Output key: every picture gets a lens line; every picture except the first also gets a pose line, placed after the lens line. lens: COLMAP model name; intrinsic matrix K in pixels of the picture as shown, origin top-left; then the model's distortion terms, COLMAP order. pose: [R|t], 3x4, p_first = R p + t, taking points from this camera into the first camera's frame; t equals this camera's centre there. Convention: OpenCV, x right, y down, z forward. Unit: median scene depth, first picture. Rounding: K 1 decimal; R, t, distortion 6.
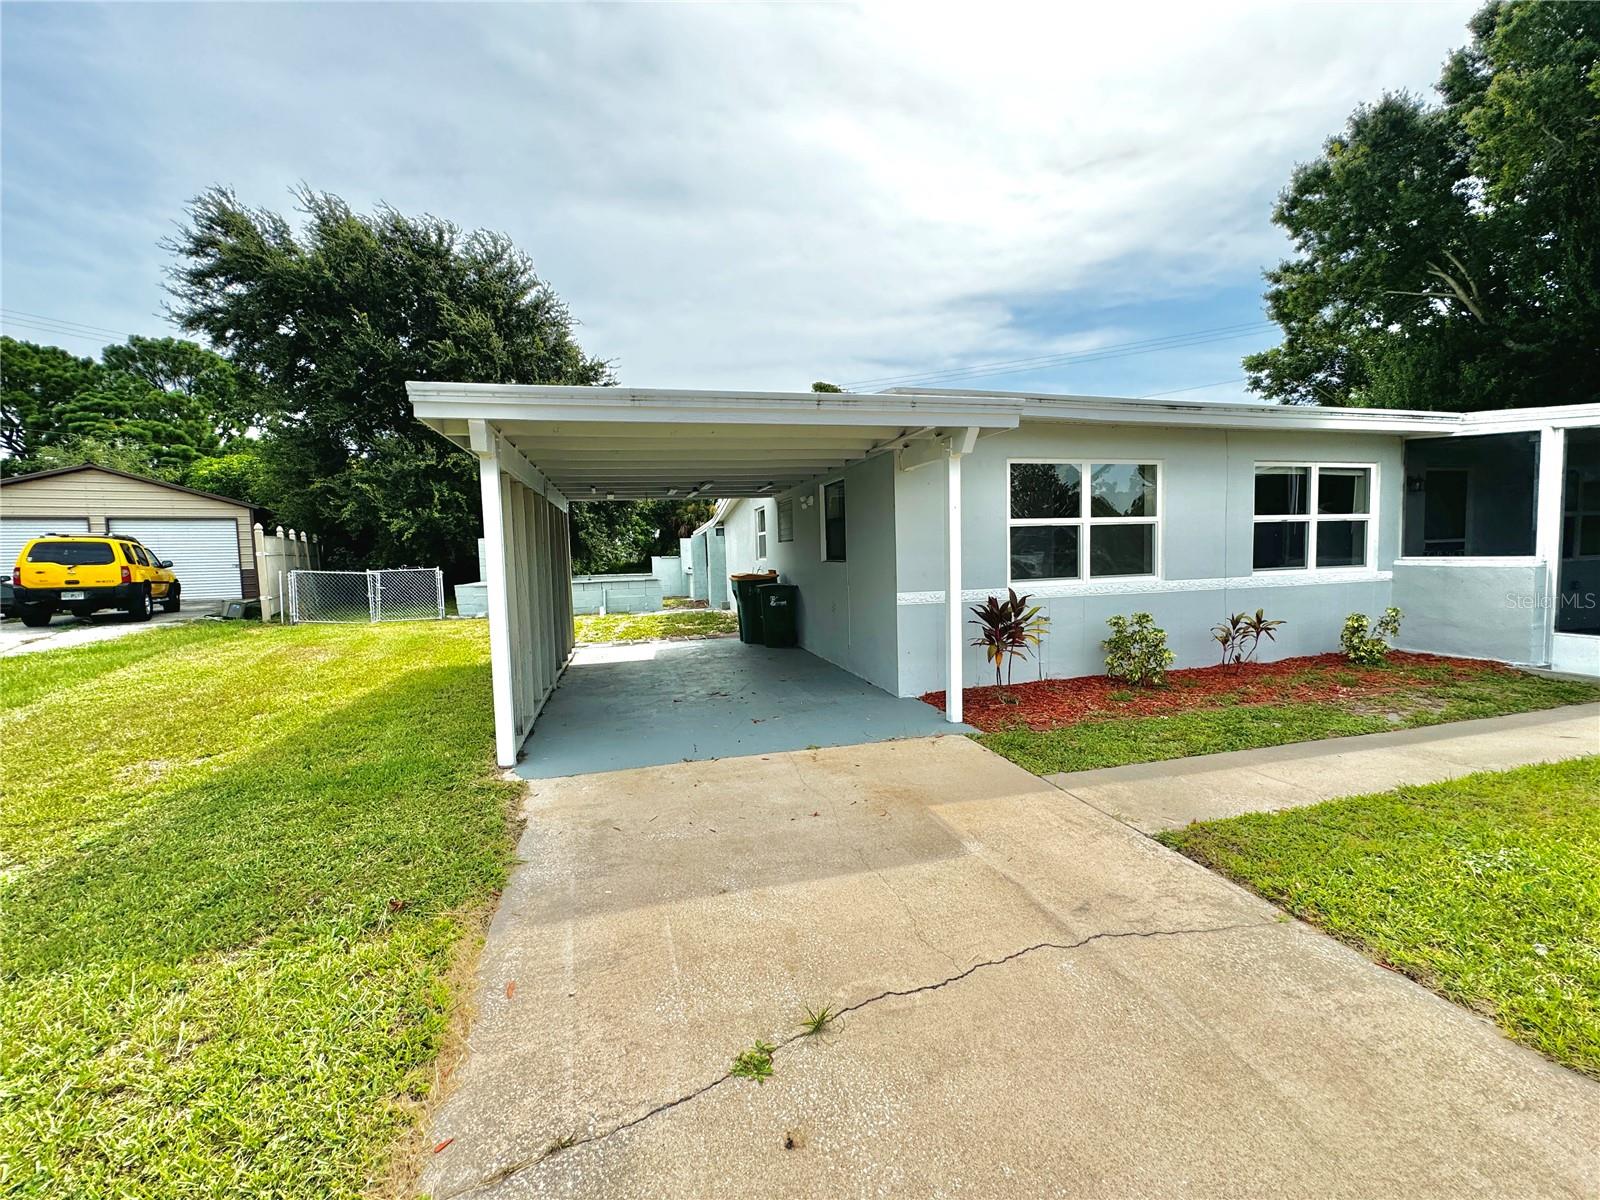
lens RADIAL K [[647.0, 0, 797.7], [0, 647.0, 598.3], [0, 0, 1]] dist [0.000063, 0.000053]
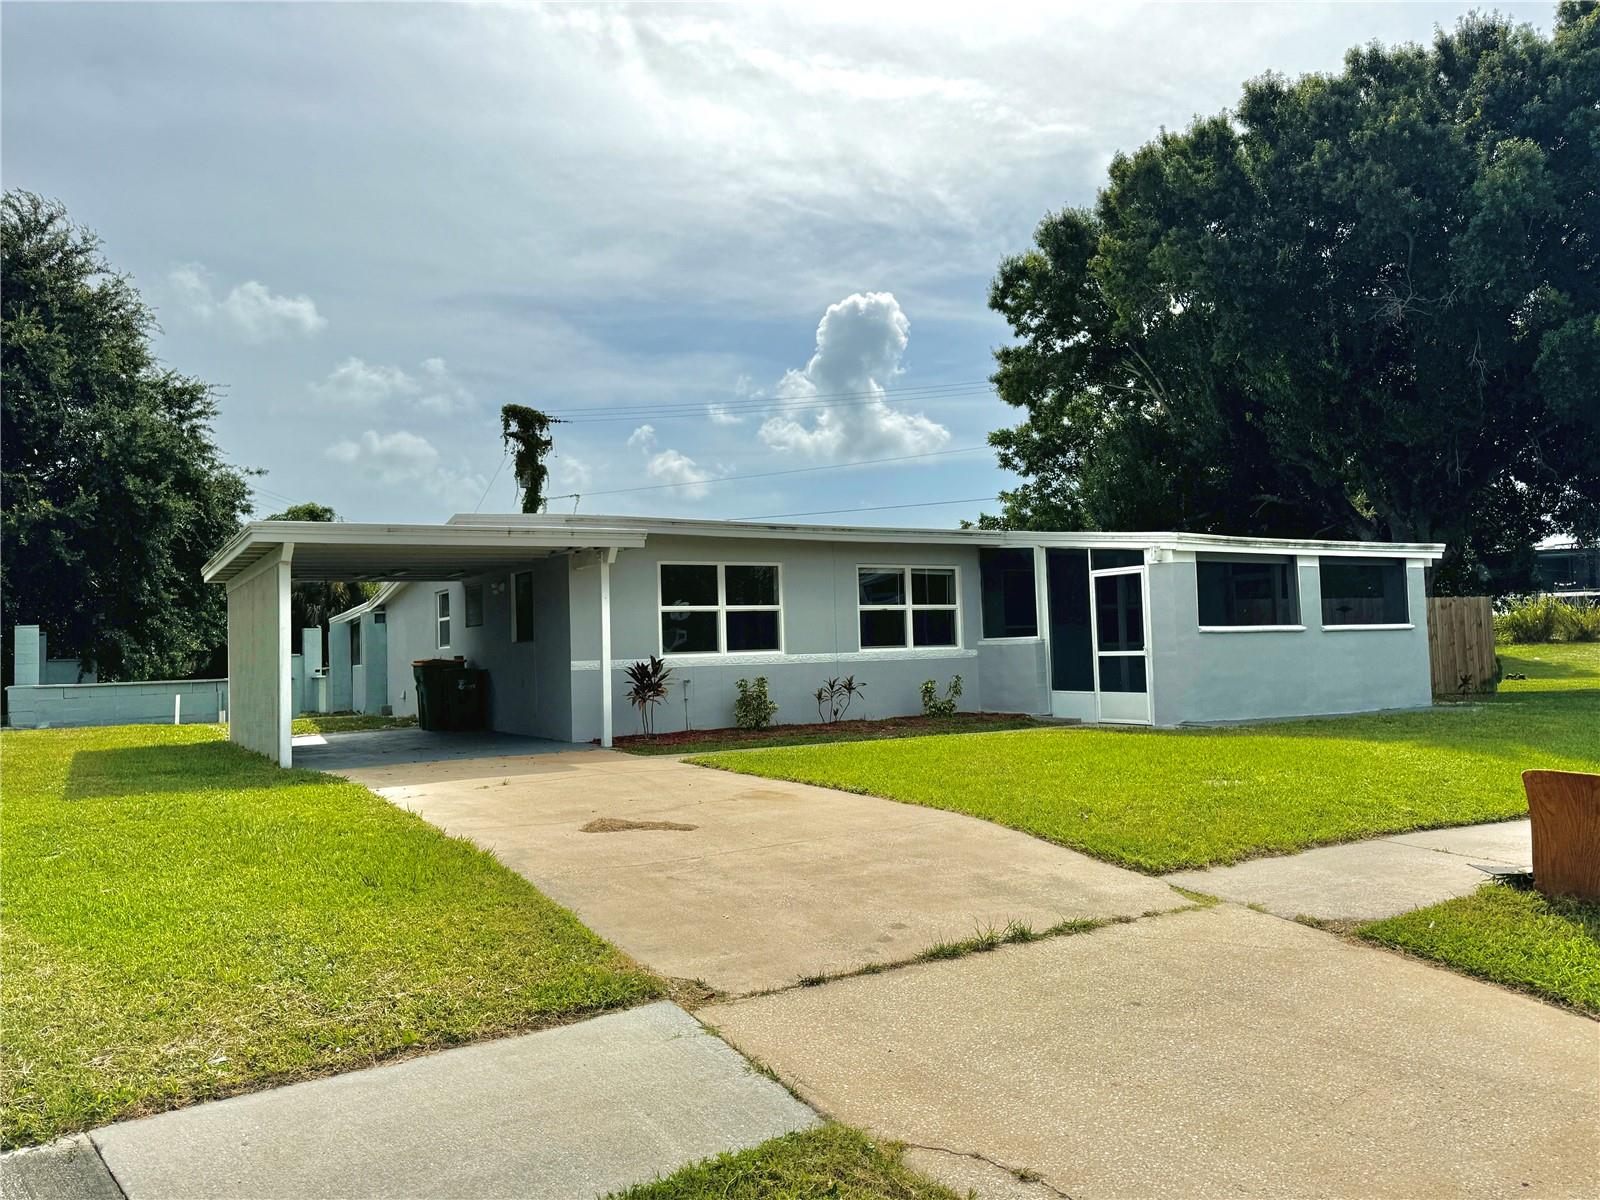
lens RADIAL K [[1132.9, 0, 794.8], [0, 1132.9, 592.9], [0, 0, 1]] dist [0.002831, -0.001578]
pose [[0.960801, 0.012877, 0.276940, -0.037501], [0.023520, 0.991534, -0.127702, 0.124381], [-0.276240, 0.129209, 0.952364, -1.042753]]
